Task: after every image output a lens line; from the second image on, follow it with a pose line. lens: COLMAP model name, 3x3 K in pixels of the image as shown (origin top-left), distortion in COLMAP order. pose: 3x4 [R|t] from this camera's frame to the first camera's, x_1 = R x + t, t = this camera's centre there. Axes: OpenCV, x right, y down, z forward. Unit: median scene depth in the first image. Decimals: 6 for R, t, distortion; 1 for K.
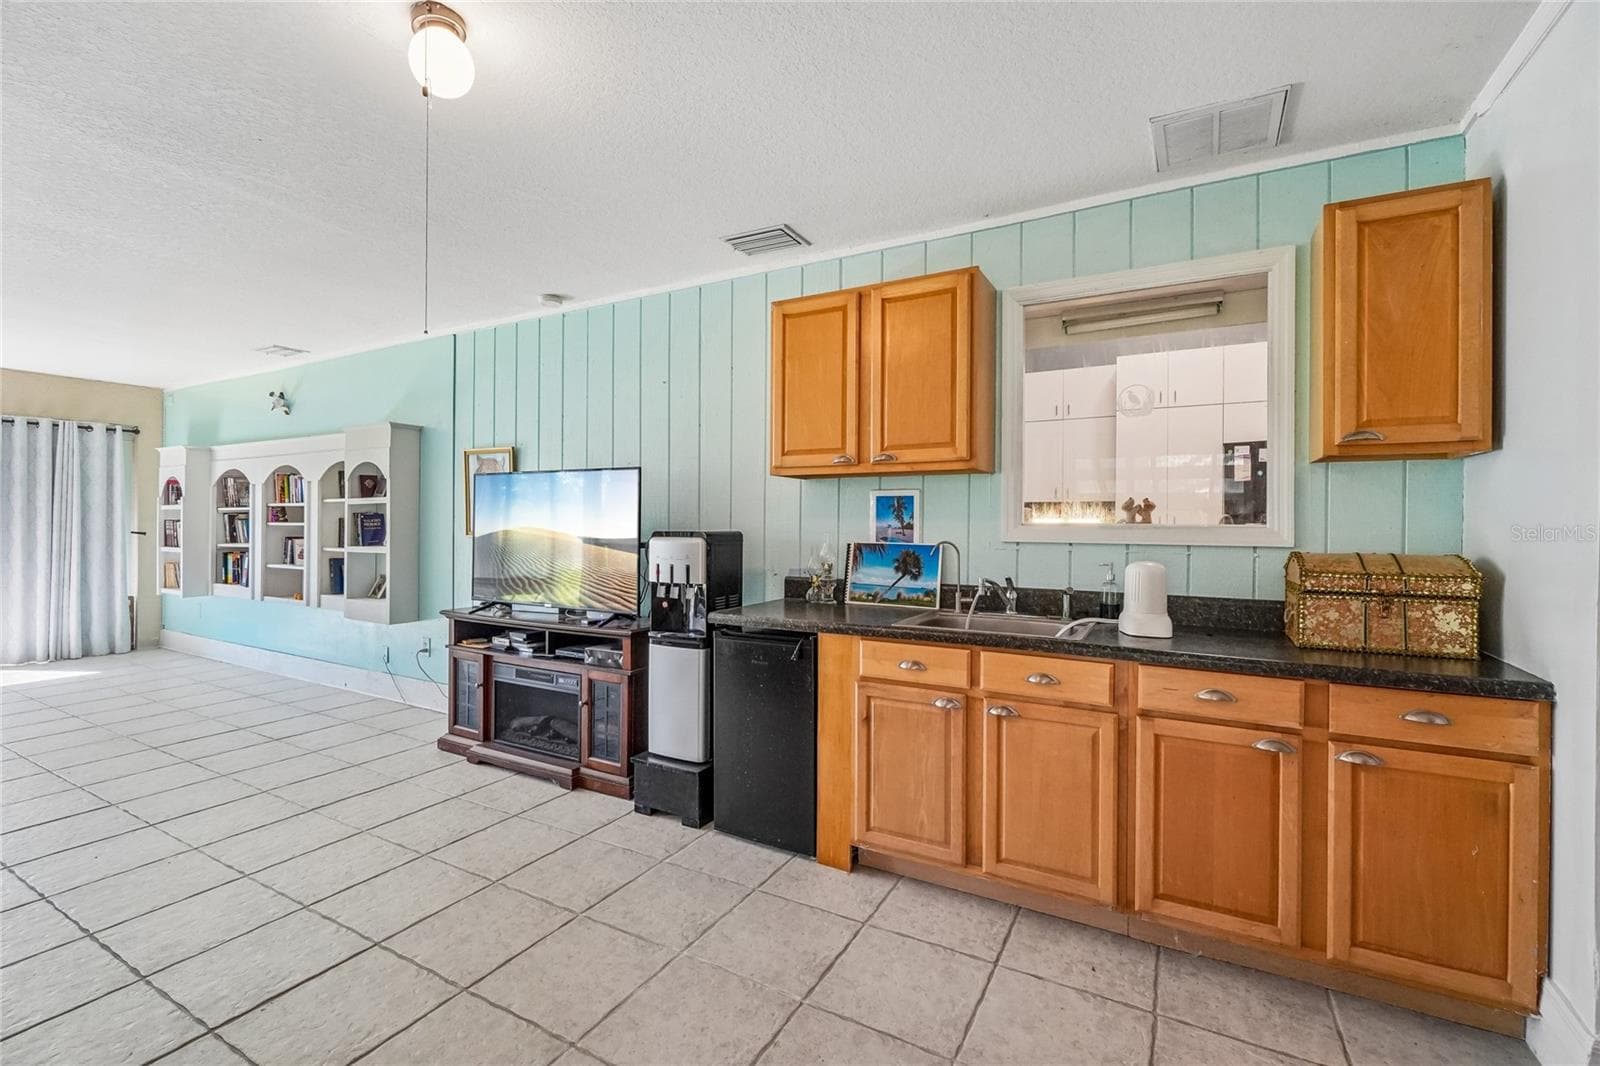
lens RADIAL K [[682.2, 0, 800.0], [0, 682.2, 533.0], [0, 0, 1]] dist [0.000611, -0.000003]
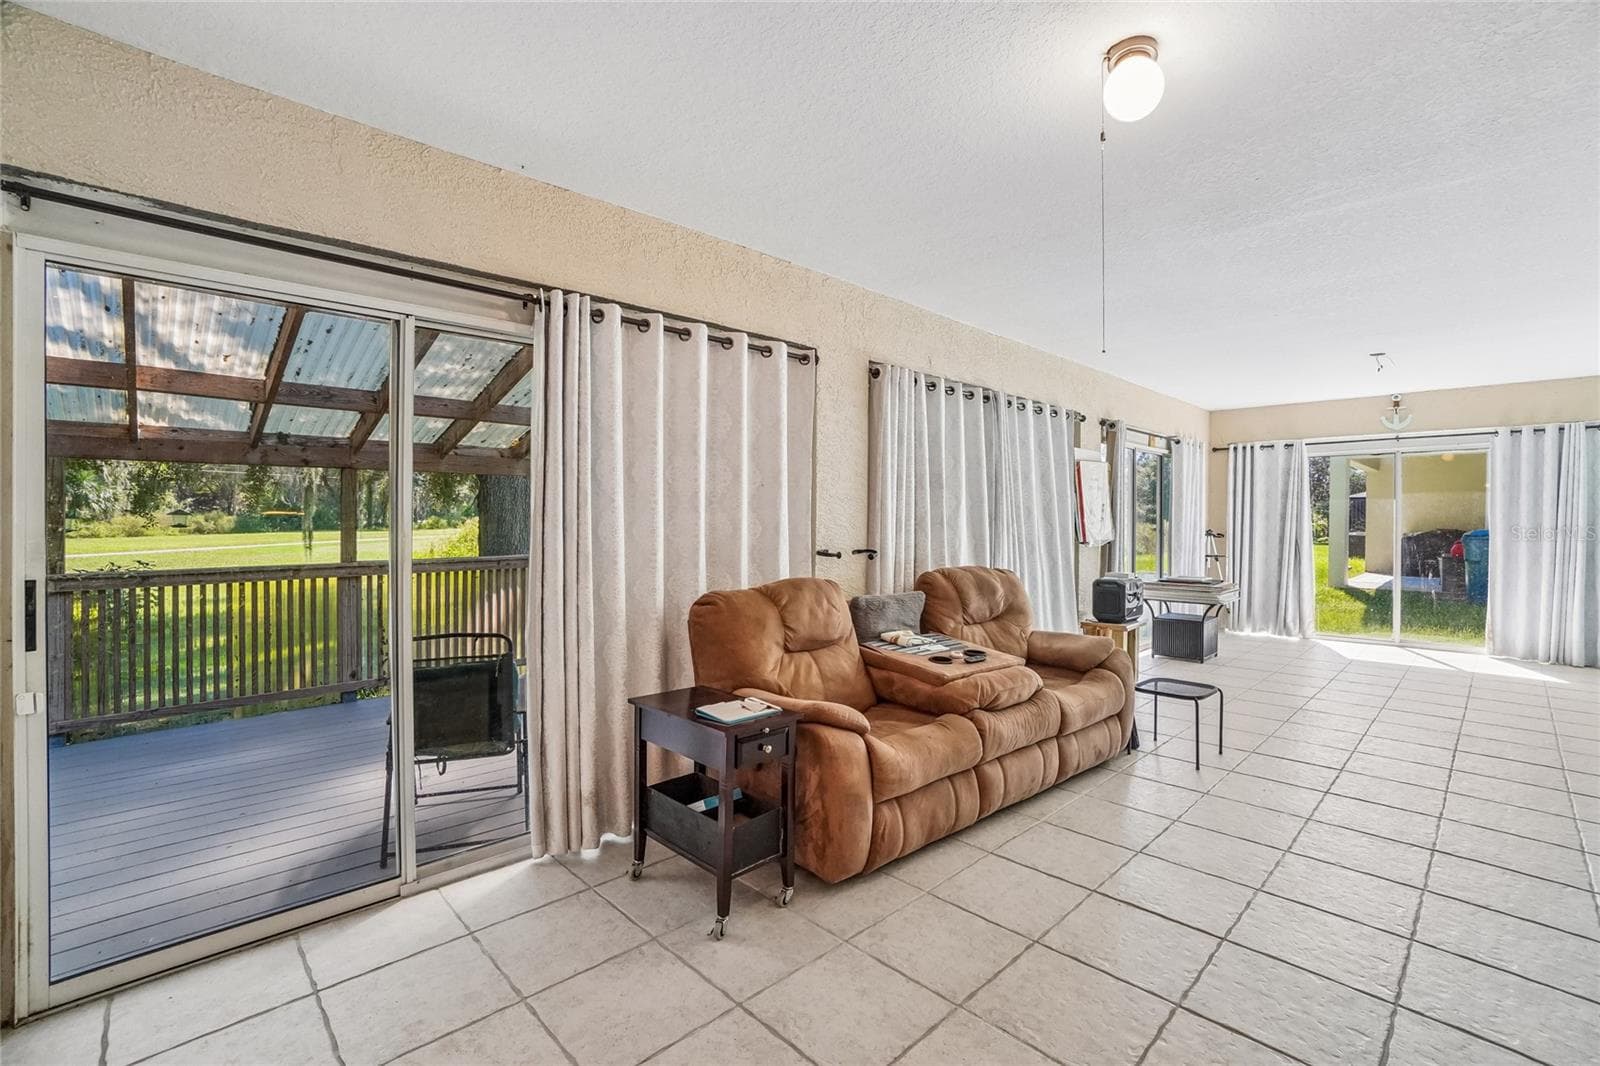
lens RADIAL K [[699.0, 0, 797.1], [0, 699.0, 525.4], [0, 0, 1]] dist [-0.060235, 0.018268]
pose [[-0.297768, 0.002687, -0.954635, 0.328156], [-0.020838, 0.999739, 0.009314, -0.004548], [0.954411, 0.022666, -0.297634, 0.429064]]
